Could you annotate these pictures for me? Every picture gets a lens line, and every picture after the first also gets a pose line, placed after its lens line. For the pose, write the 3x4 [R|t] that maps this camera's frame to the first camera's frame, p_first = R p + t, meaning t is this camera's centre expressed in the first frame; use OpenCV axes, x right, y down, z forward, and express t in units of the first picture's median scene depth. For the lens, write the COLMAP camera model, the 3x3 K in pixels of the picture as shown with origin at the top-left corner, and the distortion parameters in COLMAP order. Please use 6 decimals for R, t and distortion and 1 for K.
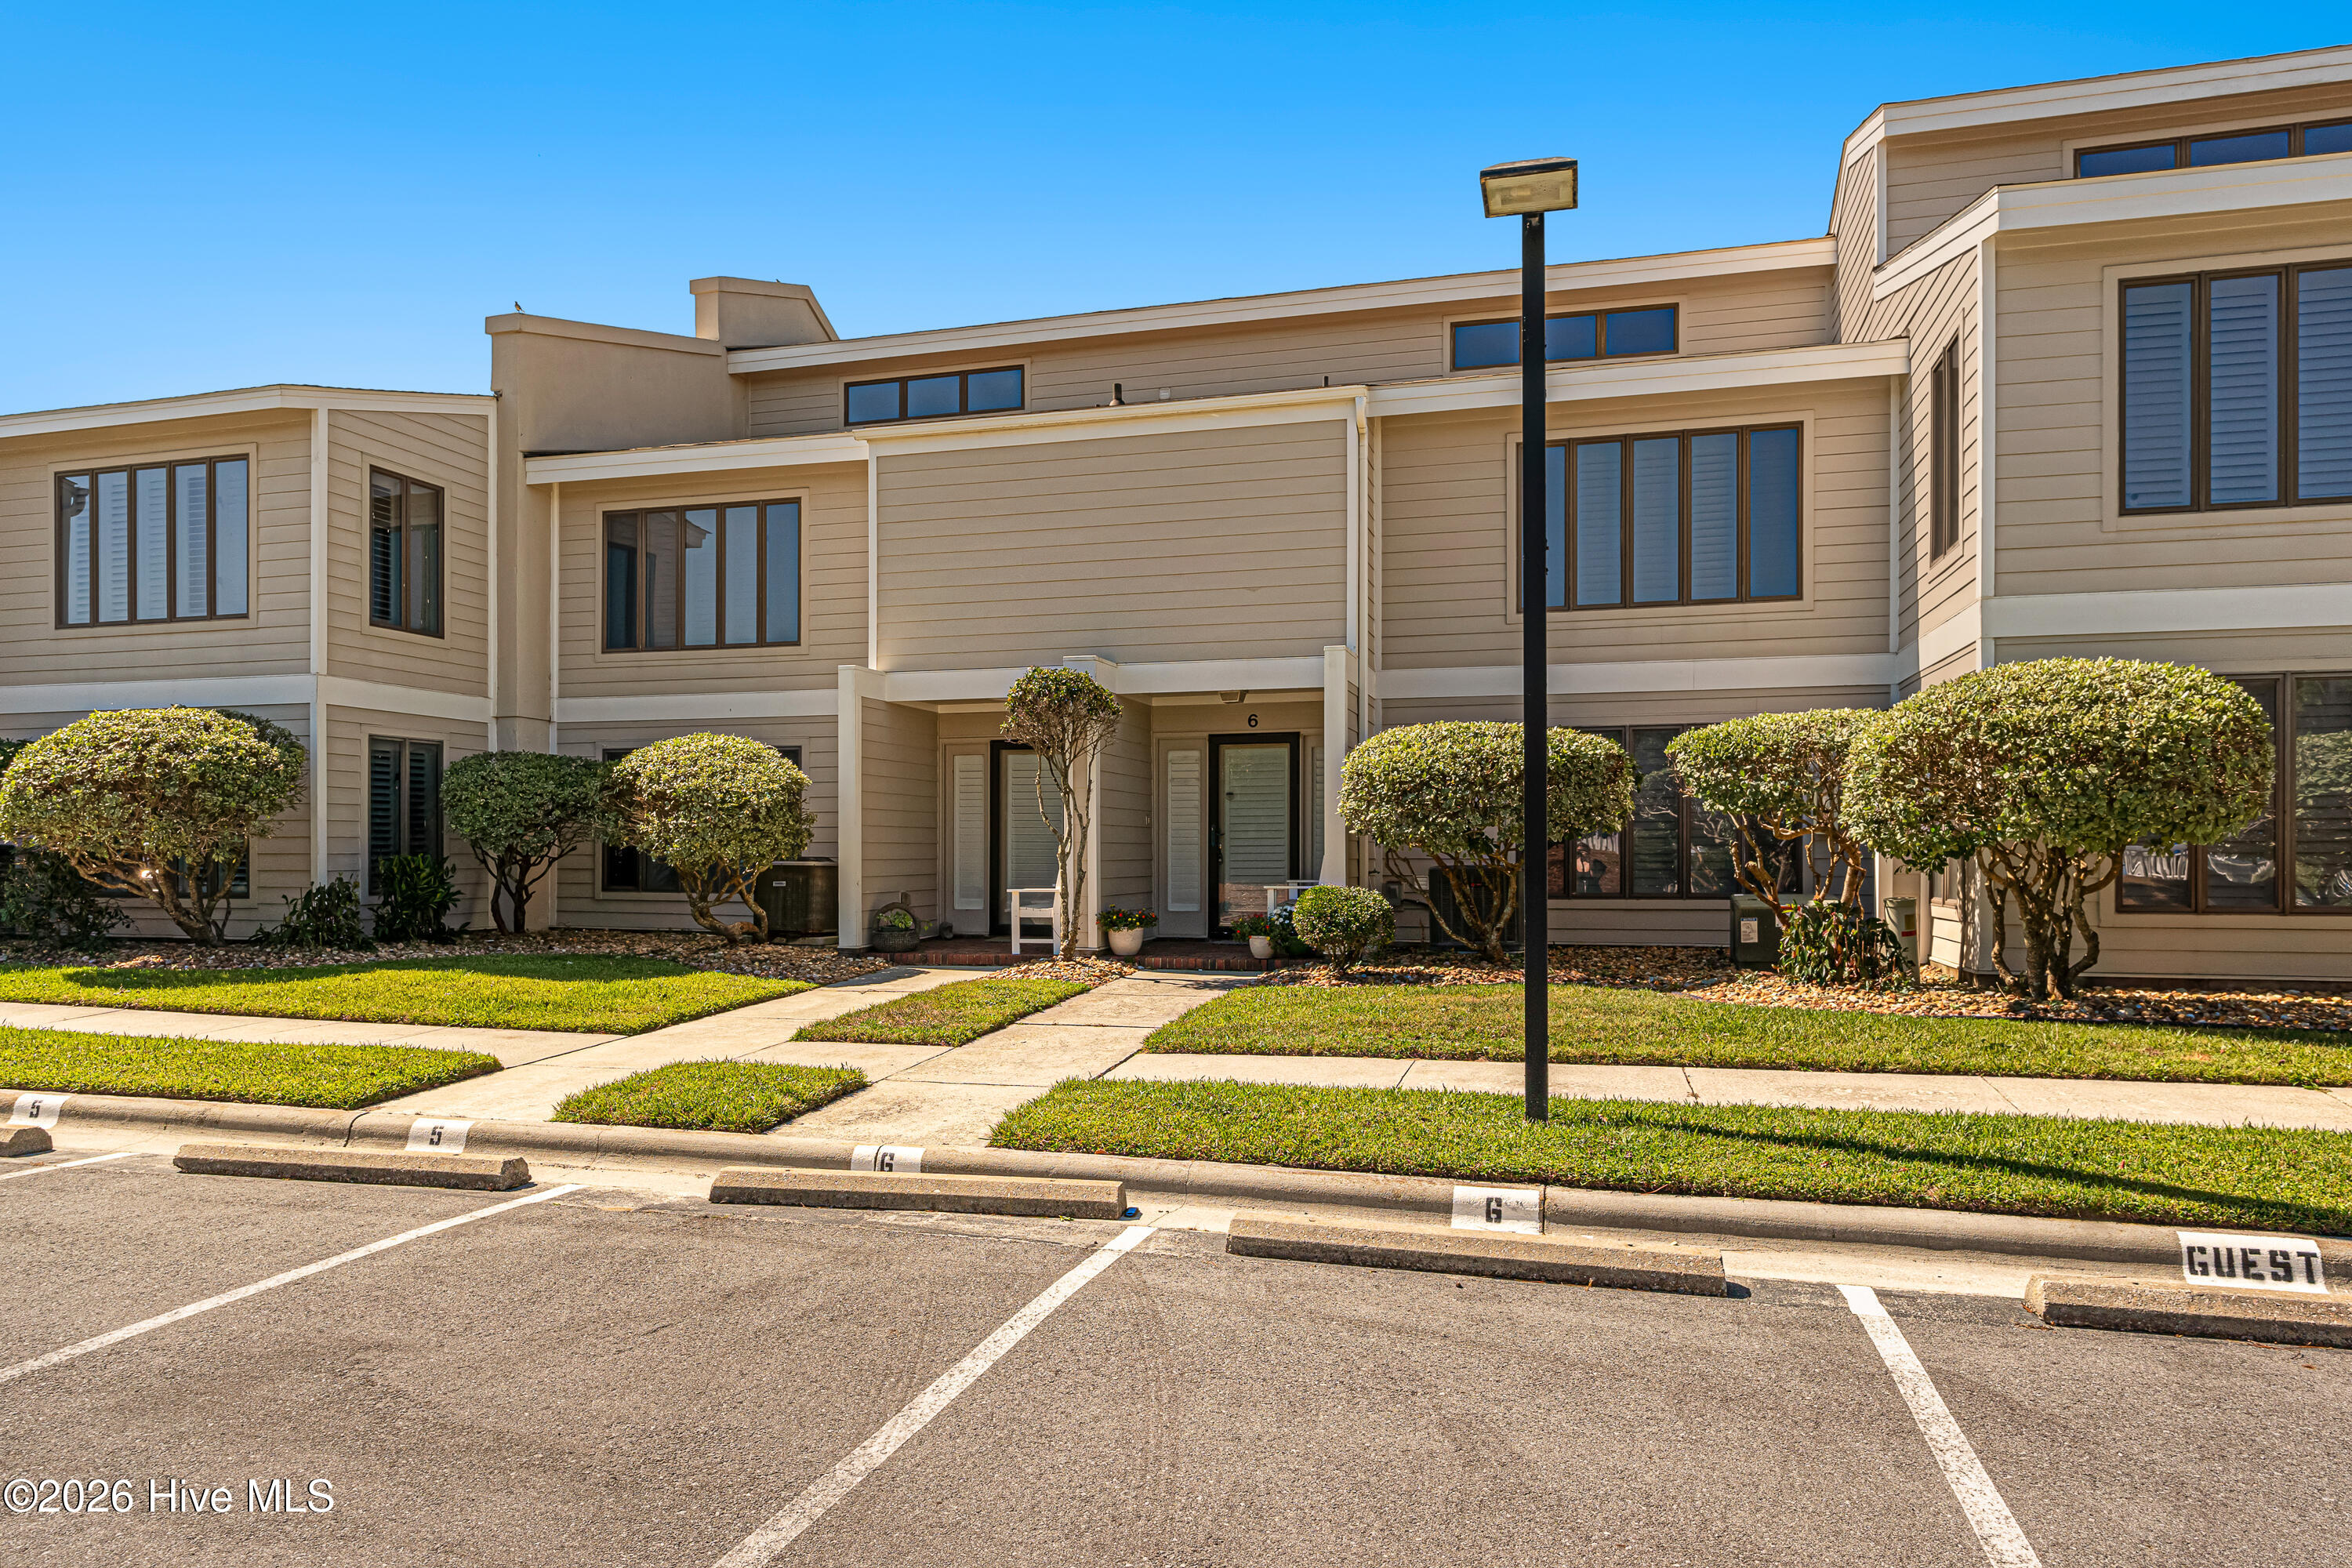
lens RADIAL K [[1513.1, 0, 1163.4], [0, 1513.1, 853.1], [0, 0, 1]] dist [-0.006376, 0.002327]
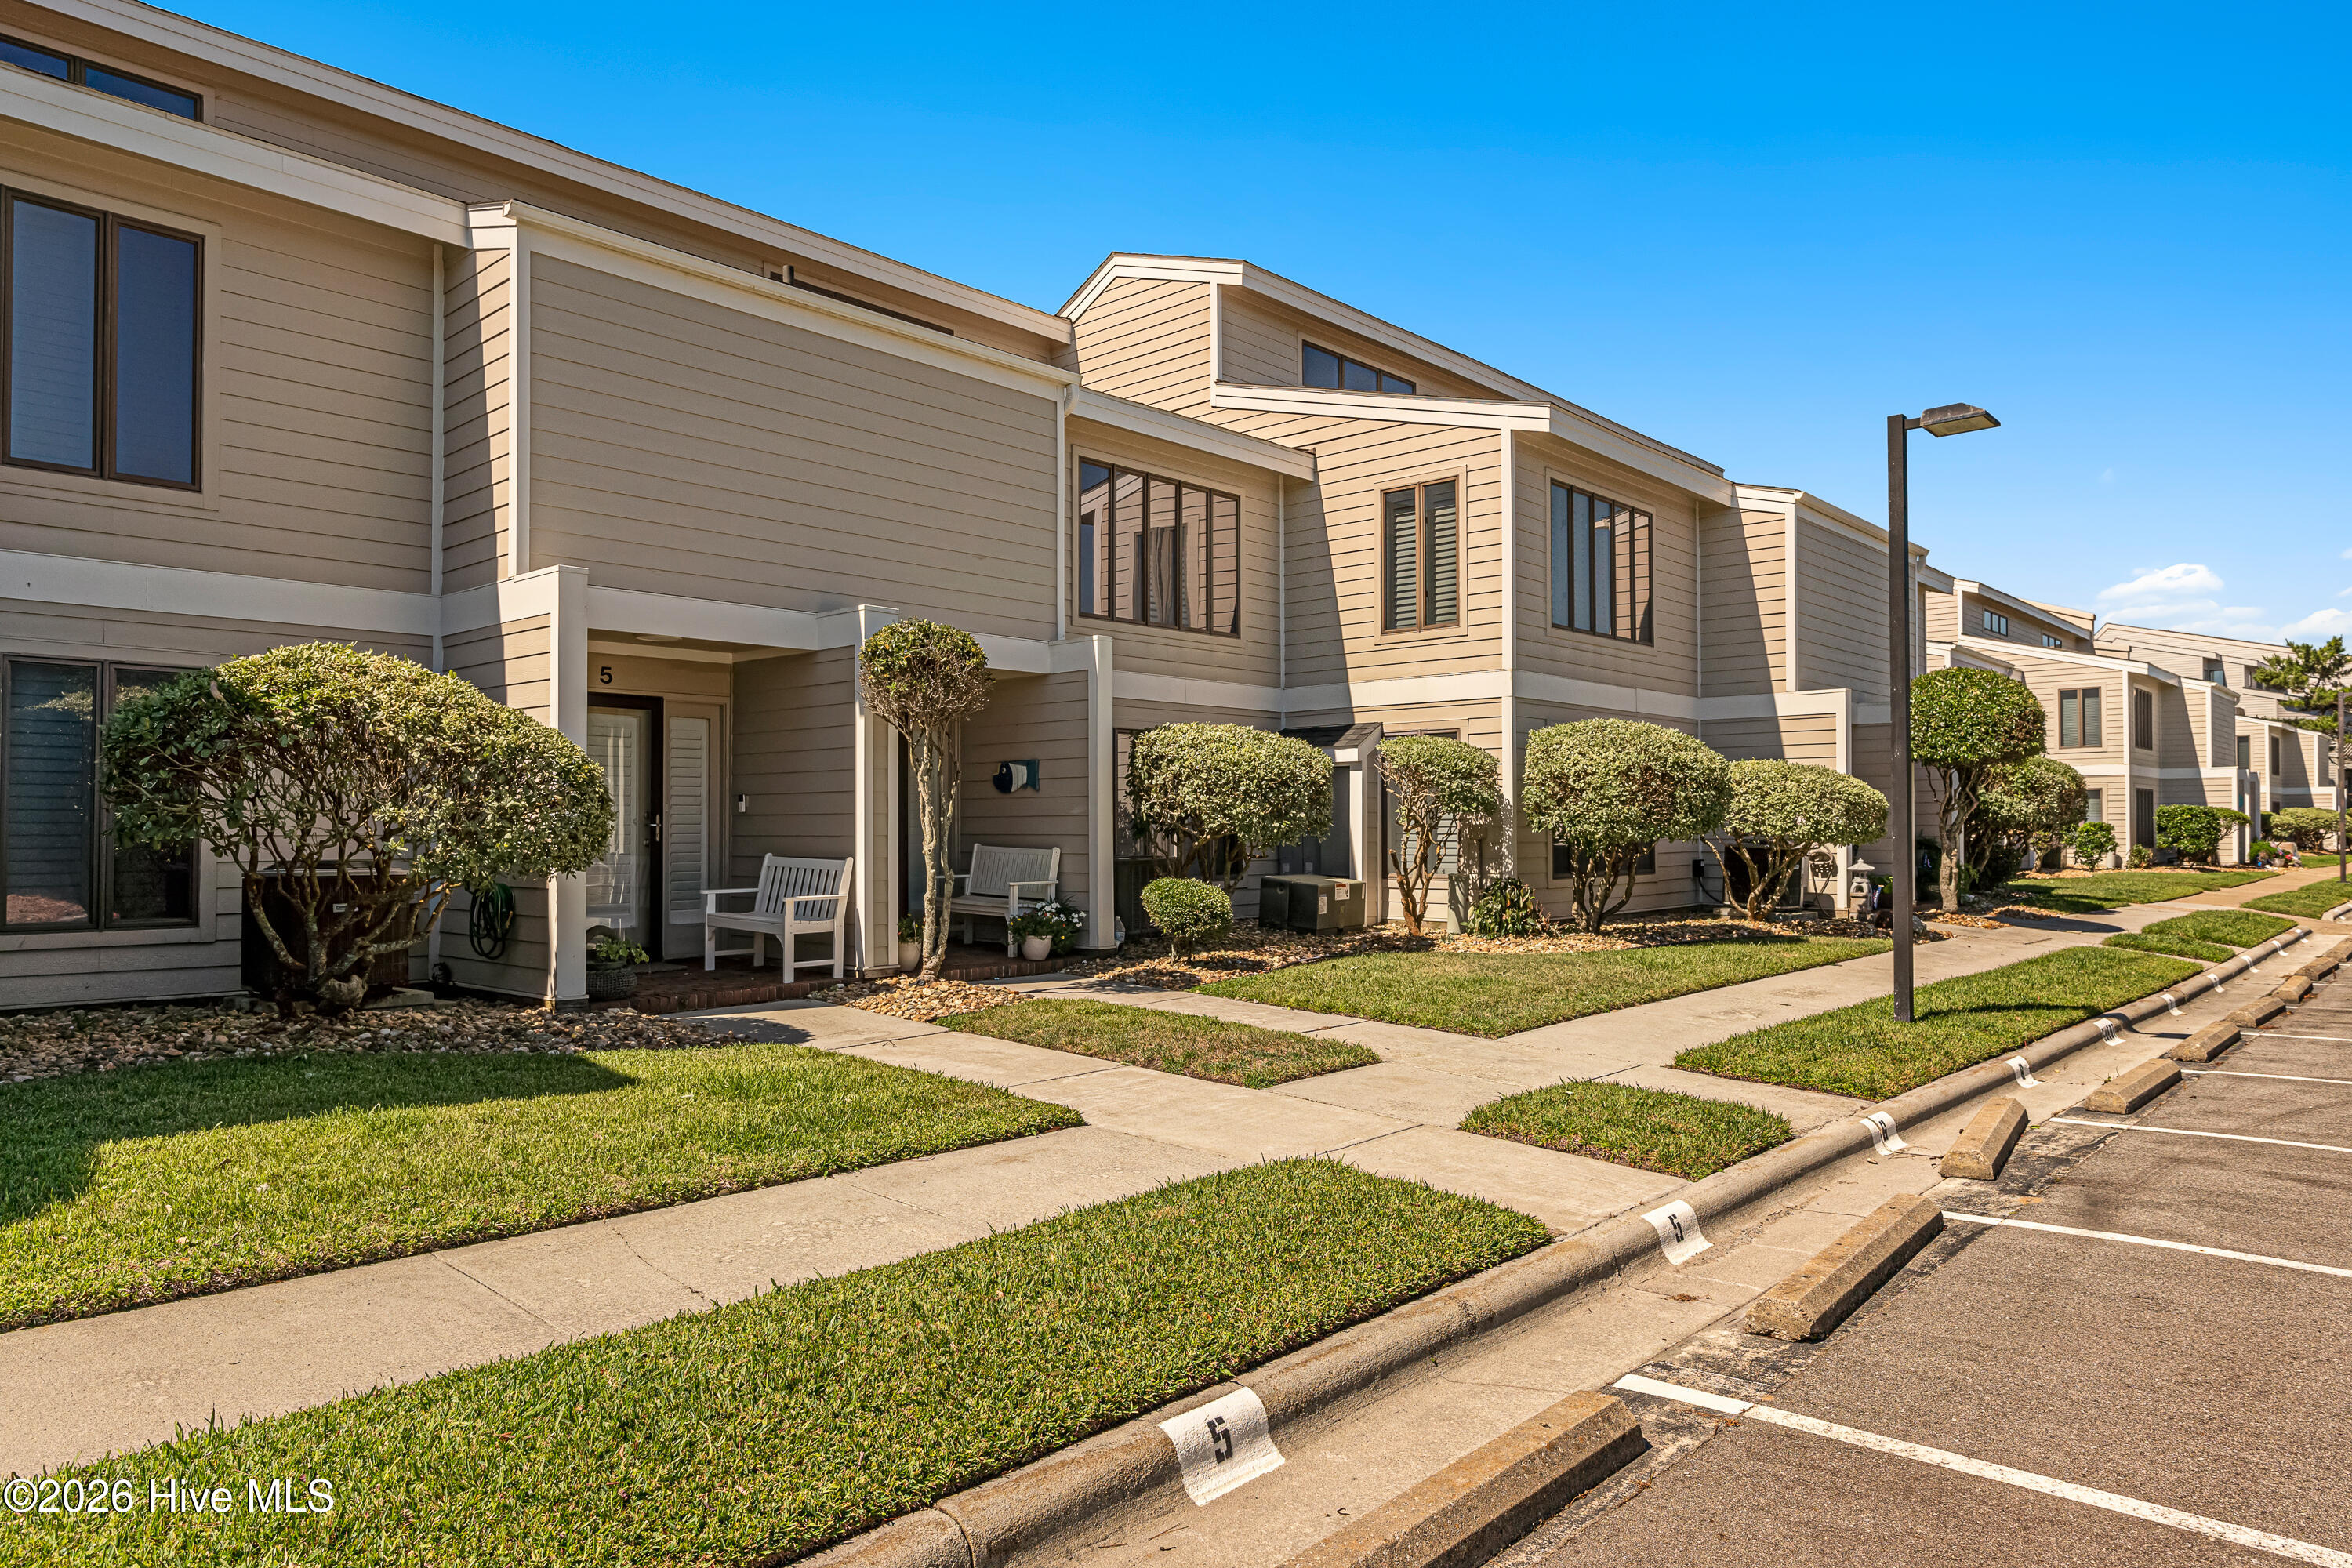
lens RADIAL K [[1544.4, 0, 1176.0], [0, 1544.4, 784.0], [0, 0, 1]] dist [0.001847, -0.000231]
pose [[0.421944, 0.026054, 0.906247, -0.765951], [0.004500, 0.999514, -0.030831, -0.008981], [-0.906611, 0.017087, 0.421622, 0.525996]]
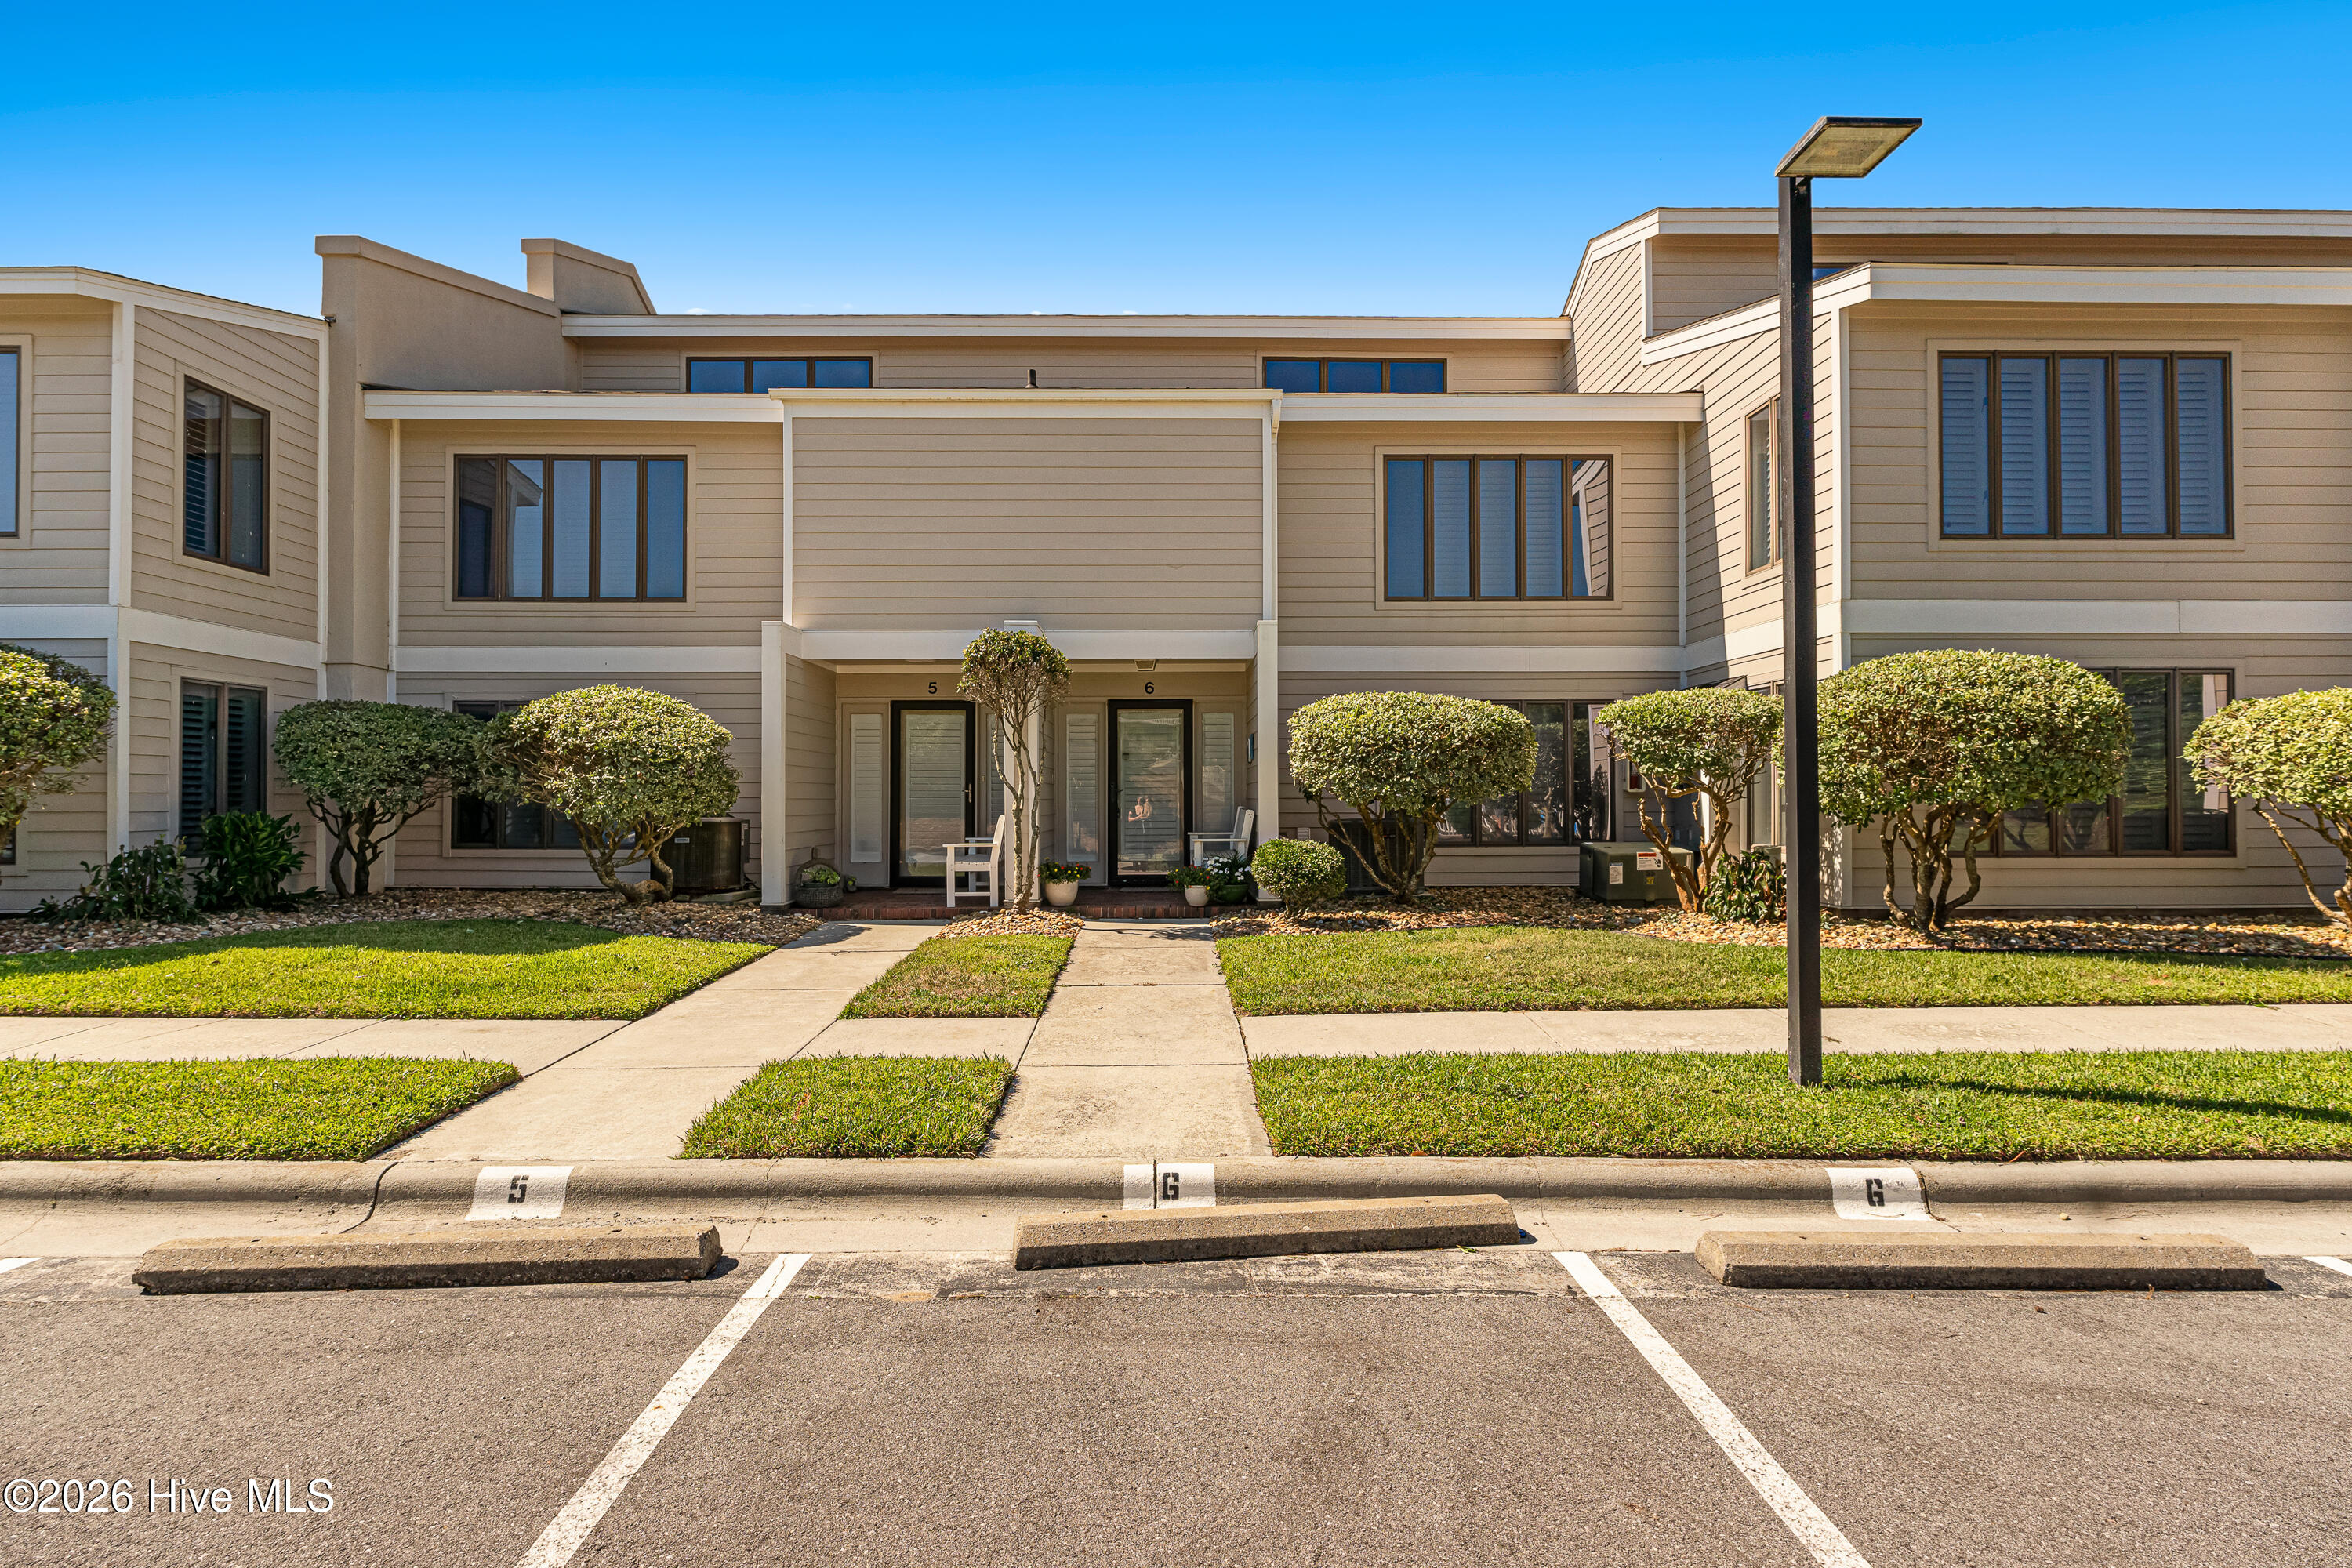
lens RADIAL K [[1187.8, 0, 1176.0], [0, 1187.8, 784.0], [0, 0, 1]] dist [0.001808, -0.001834]
pose [[0.956701, 0.003274, 0.291053, -0.198393], [0.001032, 0.999892, -0.014642, -0.005477], [-0.291070, 0.014308, 0.956595, 0.190137]]
